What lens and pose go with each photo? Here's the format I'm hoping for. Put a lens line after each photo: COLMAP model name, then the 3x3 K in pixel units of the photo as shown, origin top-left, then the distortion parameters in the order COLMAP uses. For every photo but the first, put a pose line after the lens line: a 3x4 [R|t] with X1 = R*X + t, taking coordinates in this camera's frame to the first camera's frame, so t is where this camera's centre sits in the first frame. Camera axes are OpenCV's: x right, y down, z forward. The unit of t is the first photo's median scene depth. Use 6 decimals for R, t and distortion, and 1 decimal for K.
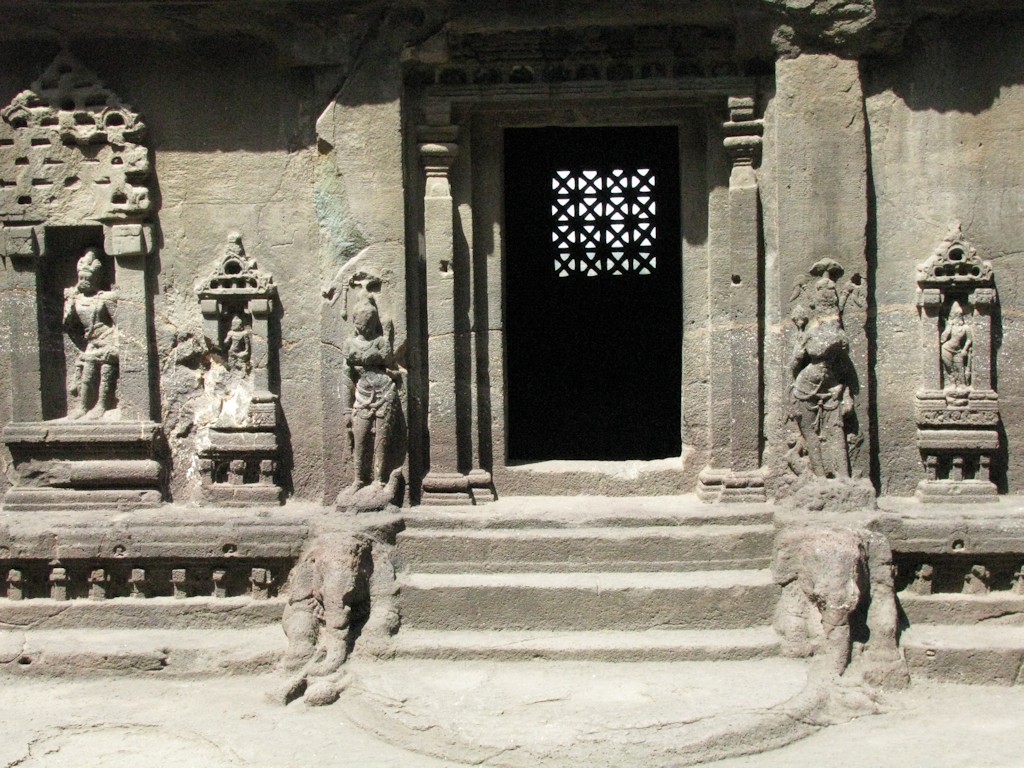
lens RADIAL K [[1844.2, 0, 512.0], [0, 1844.2, 384.0], [0, 0, 1]] dist [-0.032641, -0.059219]
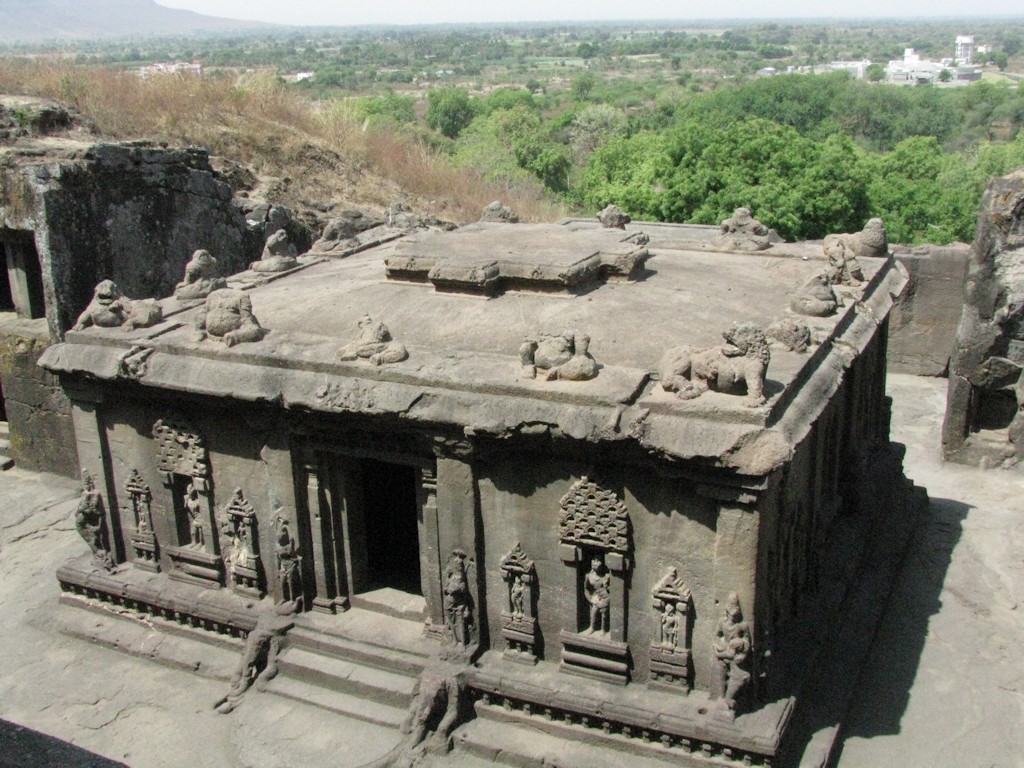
lens RADIAL K [[1196.8, 0, 512.0], [0, 1196.8, 384.0], [0, 0, 1]] dist [-0.231674, 0.384462]
pose [[0.924831, 0.110015, -0.364122, 0.693144], [-0.022555, 0.971438, 0.236221, -0.568118], [0.379709, -0.210251, 0.900897, -0.173955]]
